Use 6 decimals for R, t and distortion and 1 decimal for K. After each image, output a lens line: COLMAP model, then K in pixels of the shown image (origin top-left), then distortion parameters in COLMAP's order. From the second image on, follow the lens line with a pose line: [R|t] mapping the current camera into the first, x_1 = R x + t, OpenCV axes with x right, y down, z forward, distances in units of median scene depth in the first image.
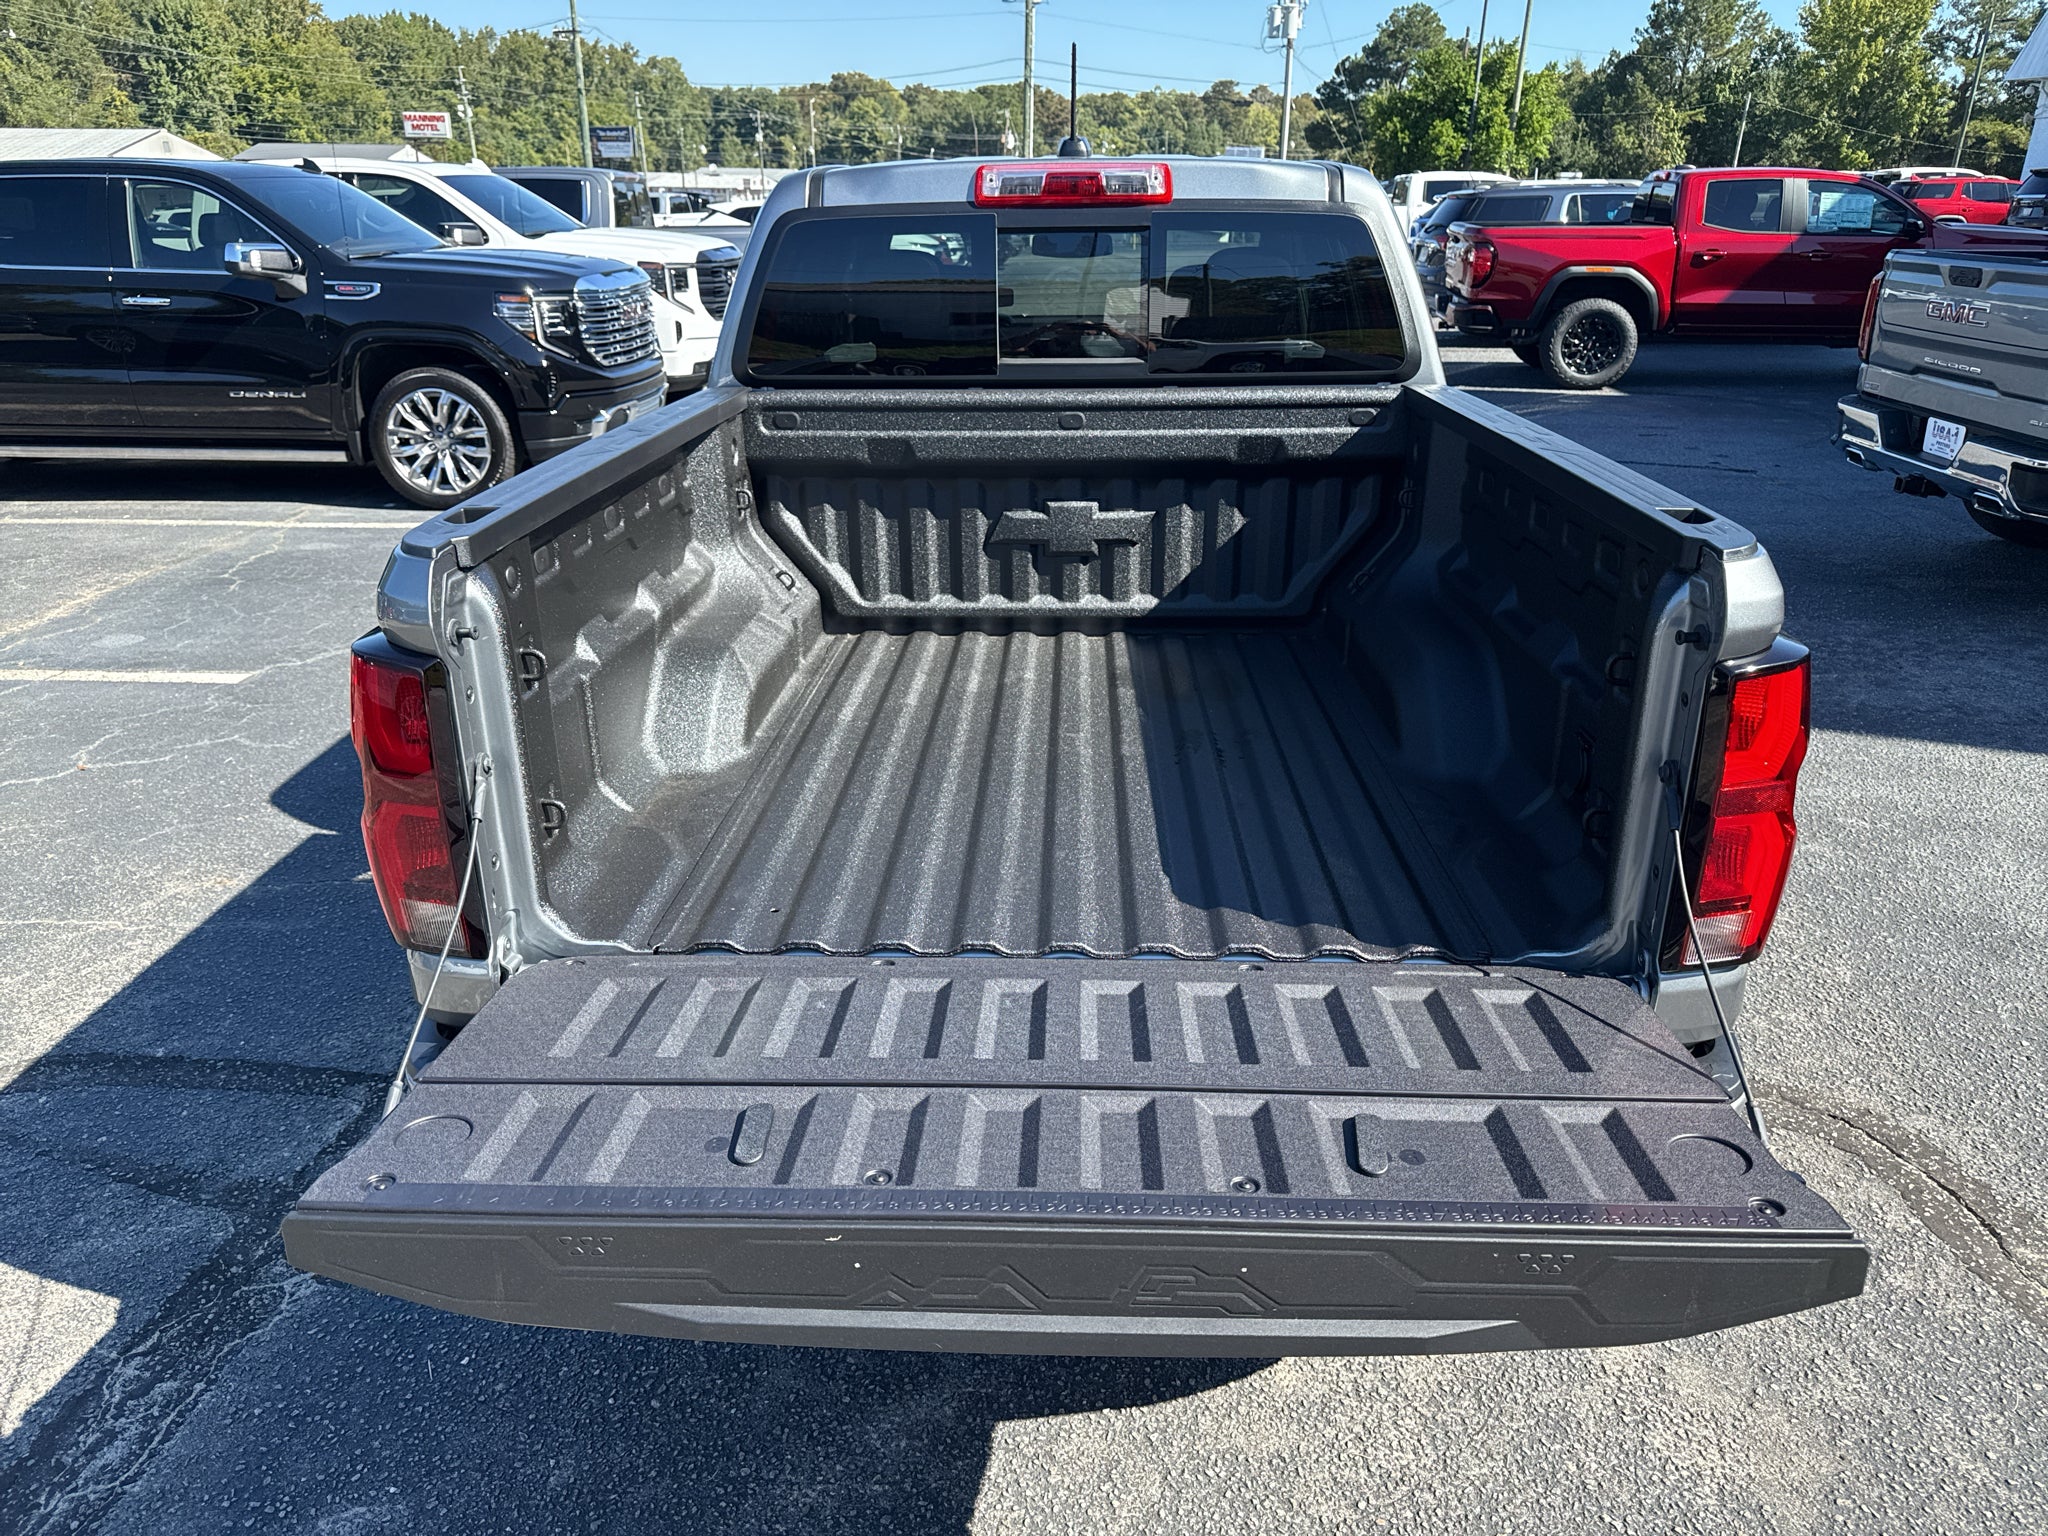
lens RADIAL K [[1544.2, 0, 1064.4], [0, 1544.2, 765.8], [0, 0, 1]] dist [-0.020981, 0.000915]
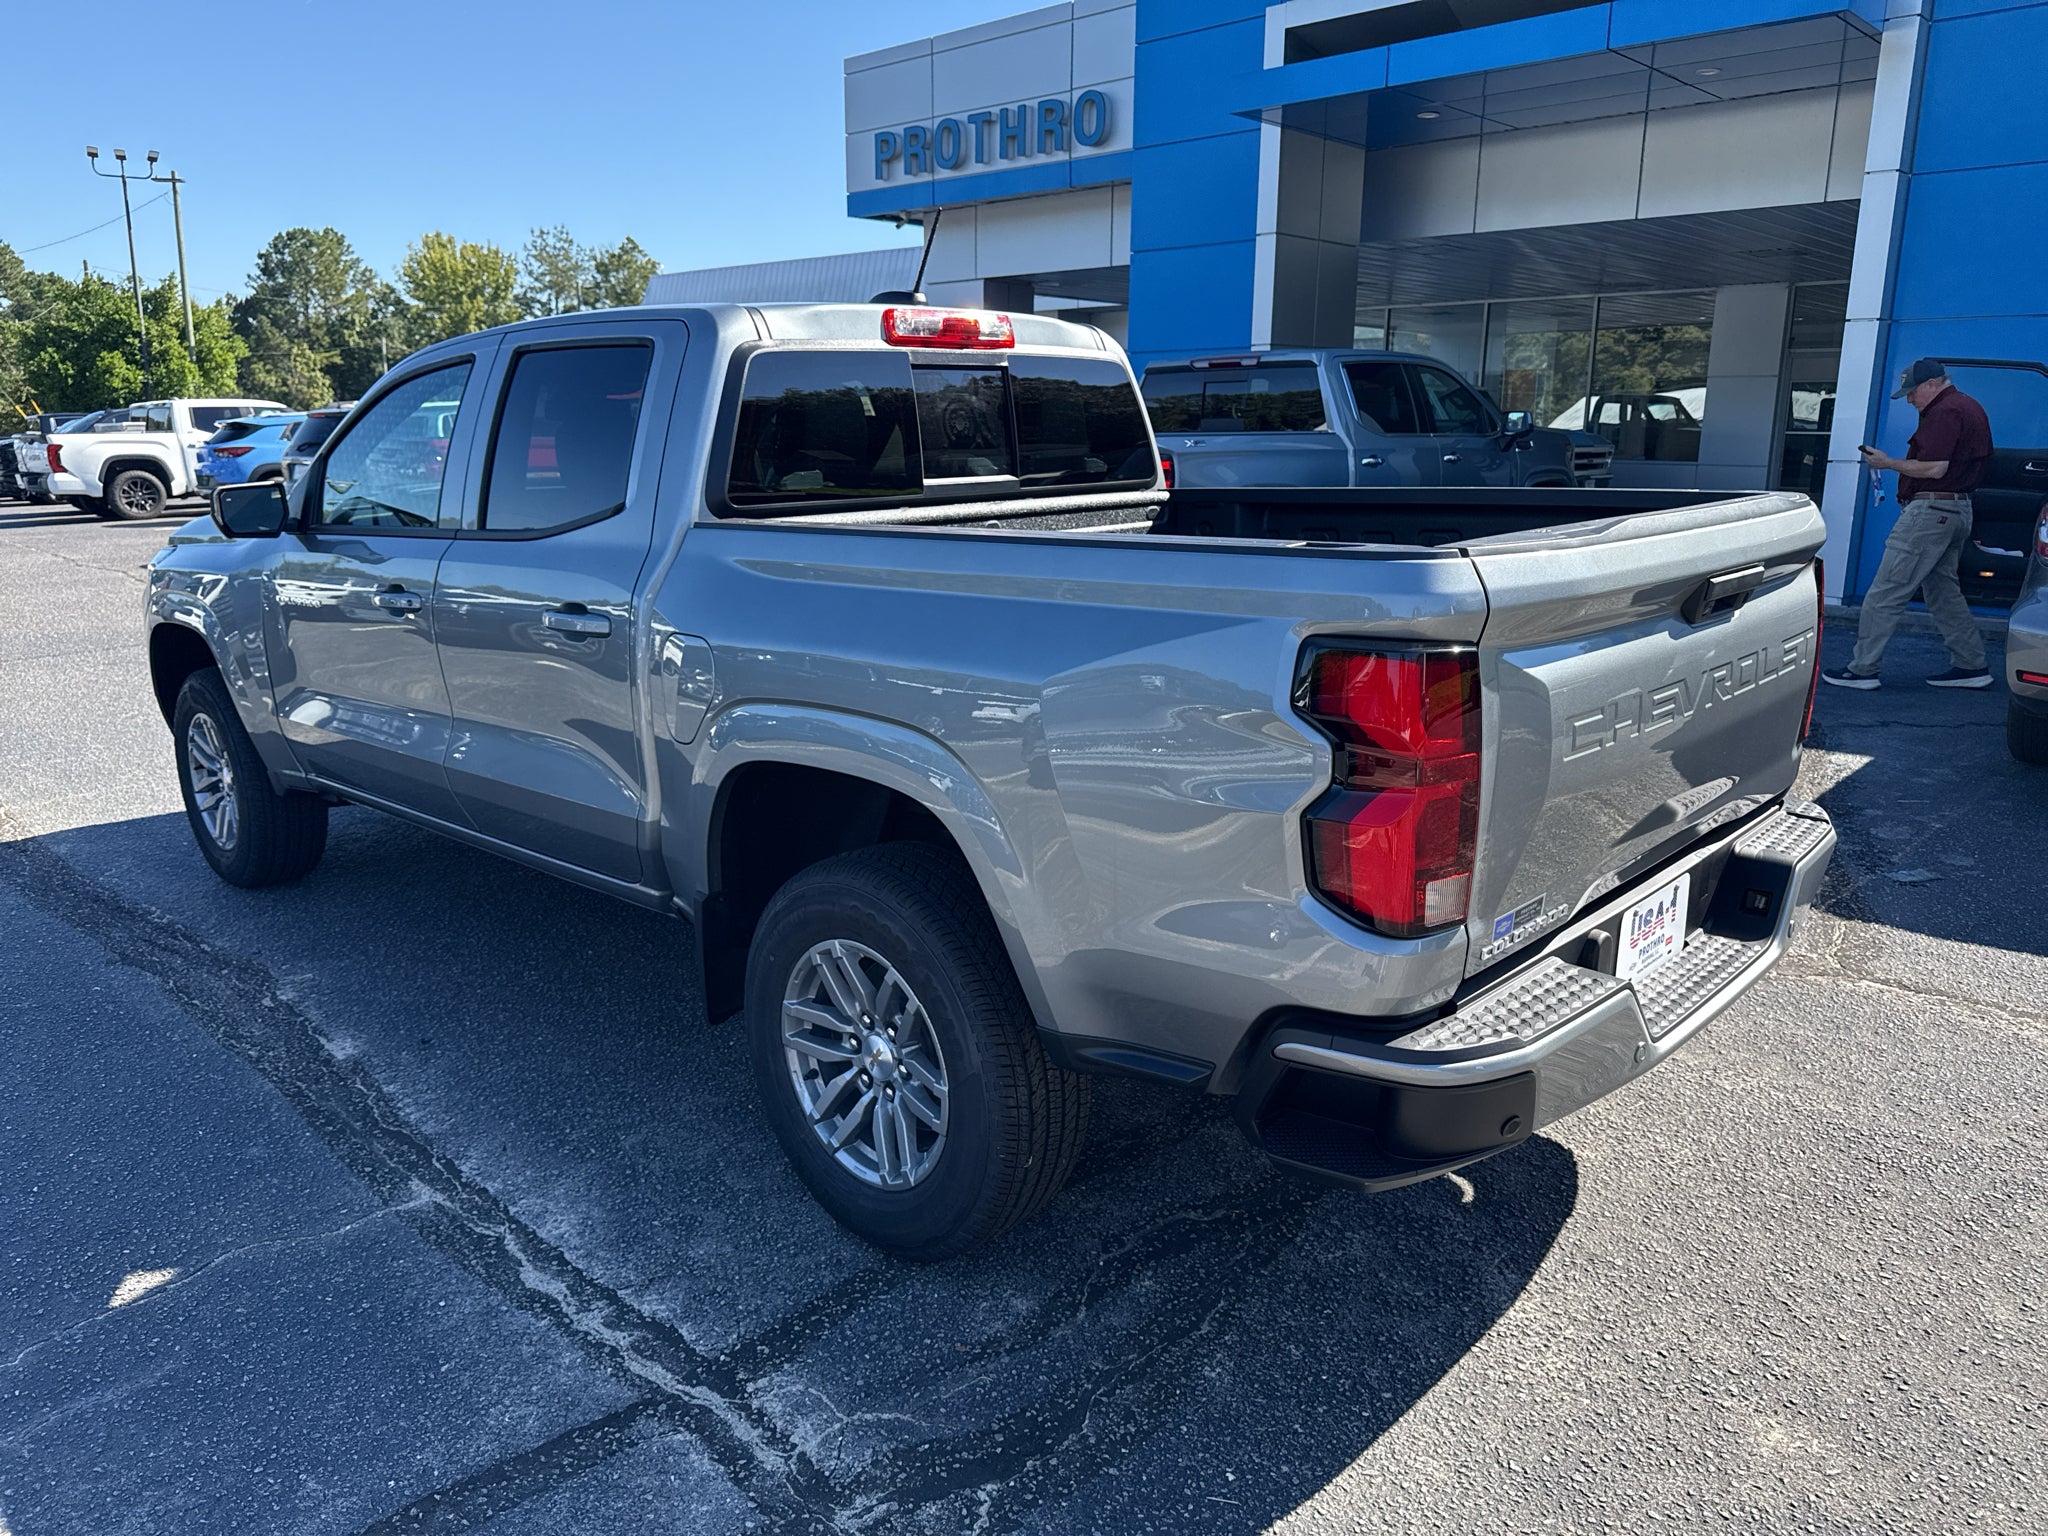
lens RADIAL K [[1467.2, 0, 1024.0], [0, 1467.2, 768.0], [0, 0, 1]] dist [0.026939, -0.028387]
pose [[0.655237, -0.172364, 0.735497, -0.078016], [0.271184, 0.962394, -0.016055, -0.002944], [-0.705070, 0.209975, 0.677338, 0.027659]]
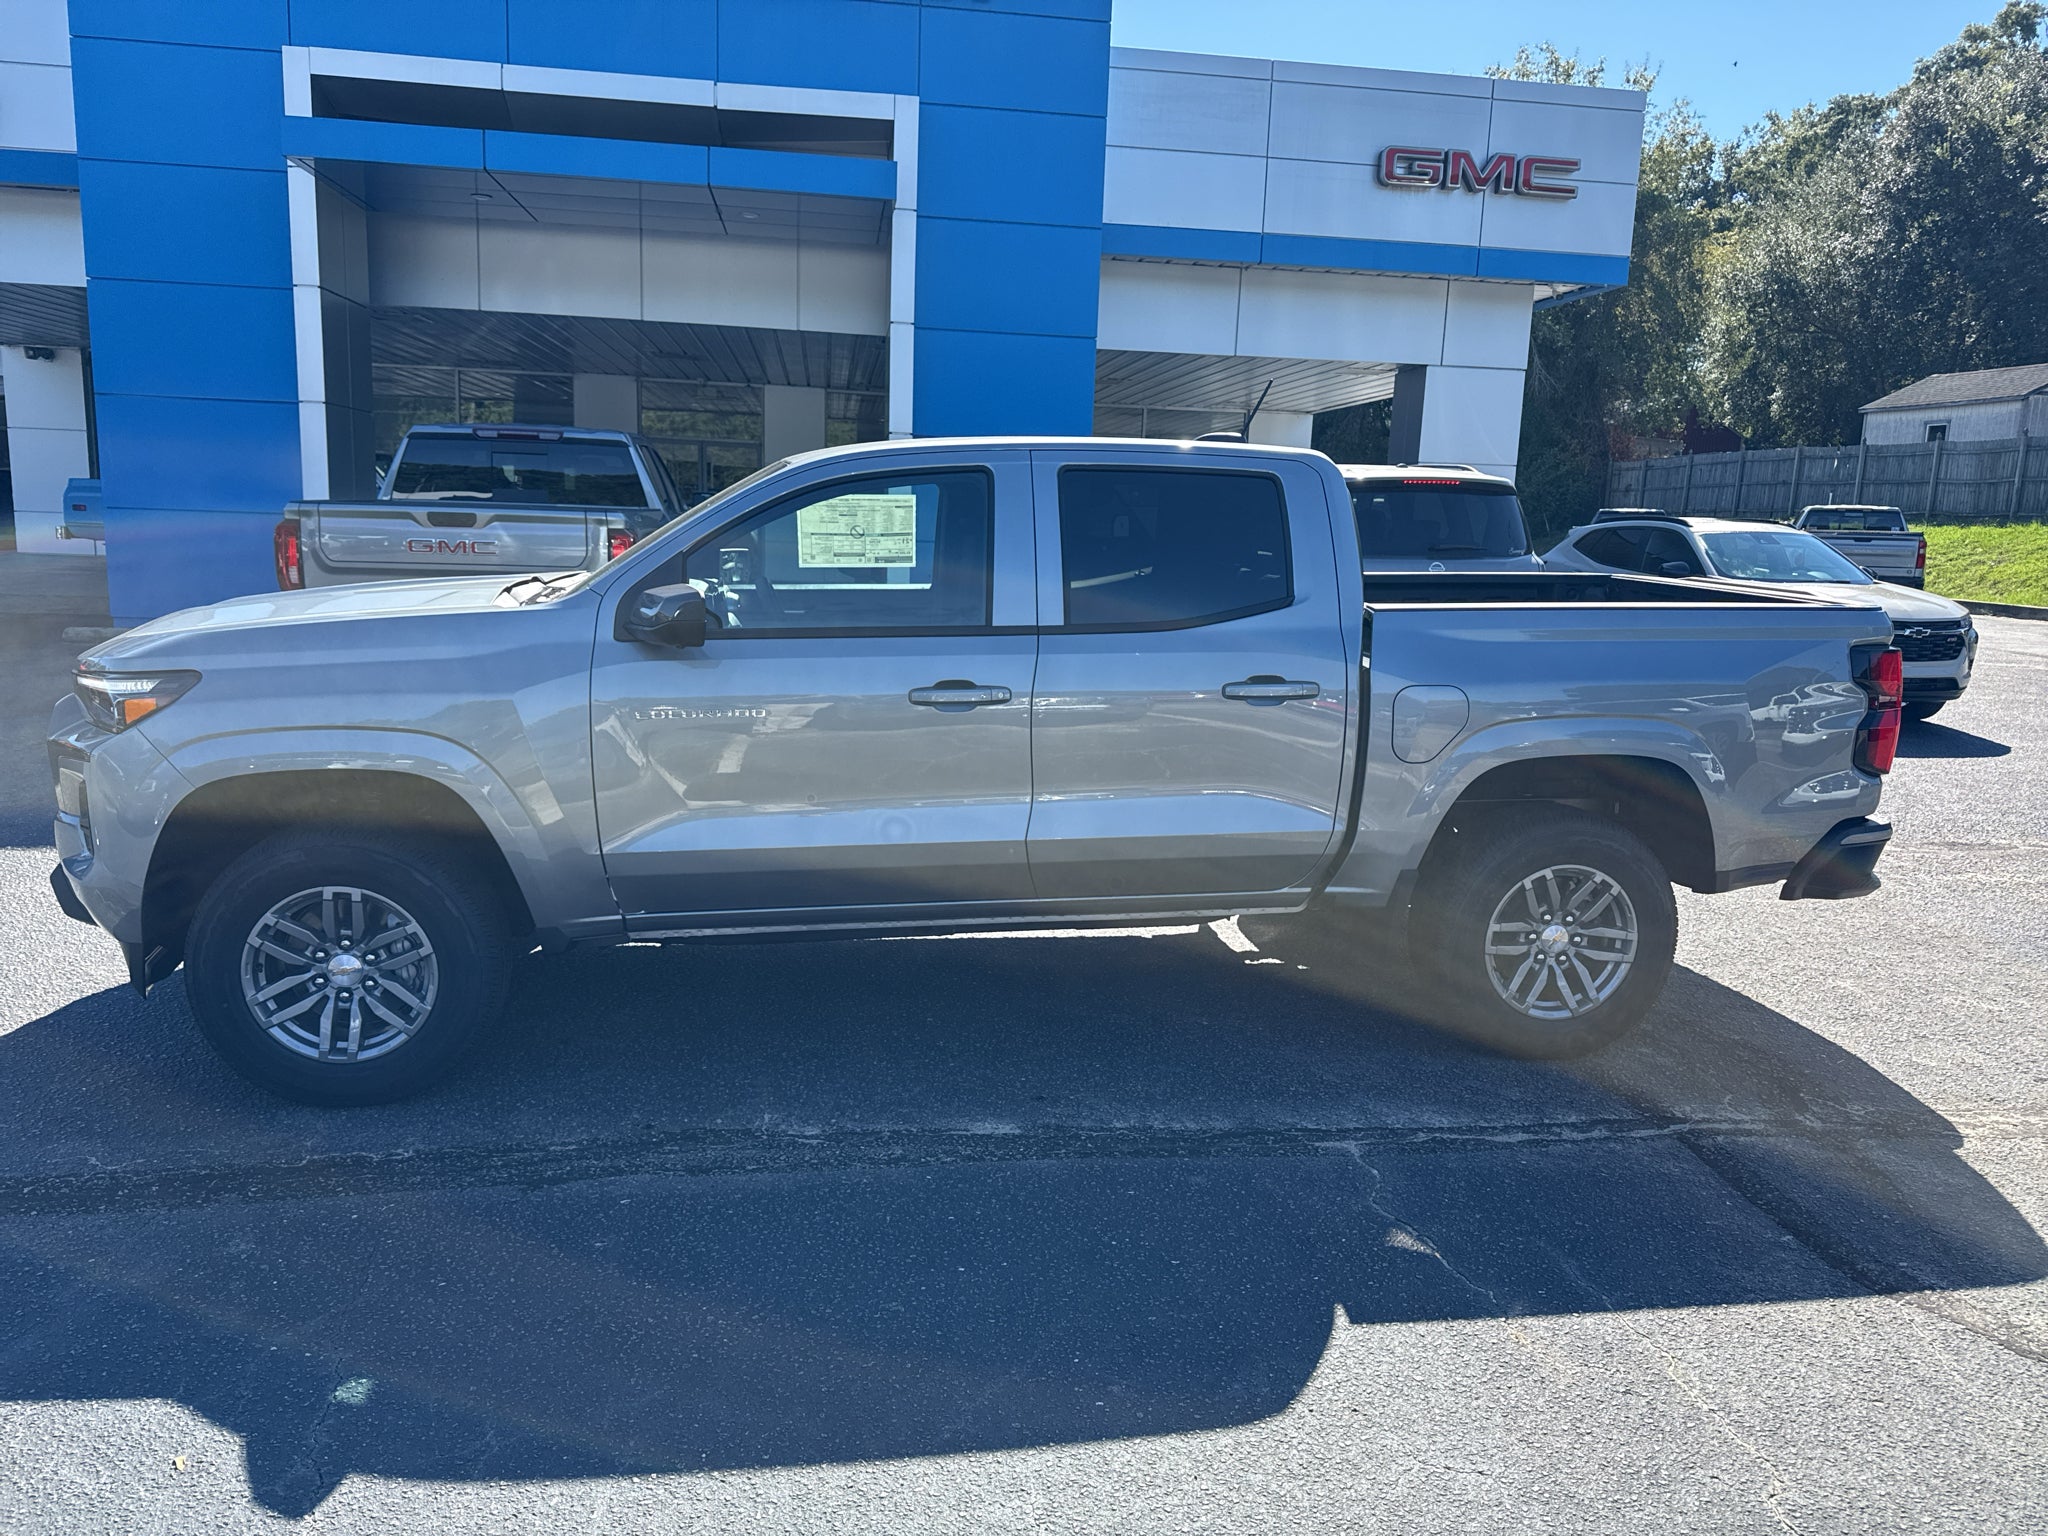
lens RADIAL K [[1486.4, 0, 1007.1], [0, 1486.4, 739.0], [0, 0, 1]] dist [0.007815, 0.005367]
pose [[-0.208822, -0.164558, 0.964009, -0.143683], [0.316449, 0.921338, 0.225822, -0.054818], [-0.925340, 0.352217, -0.140321, 0.154237]]
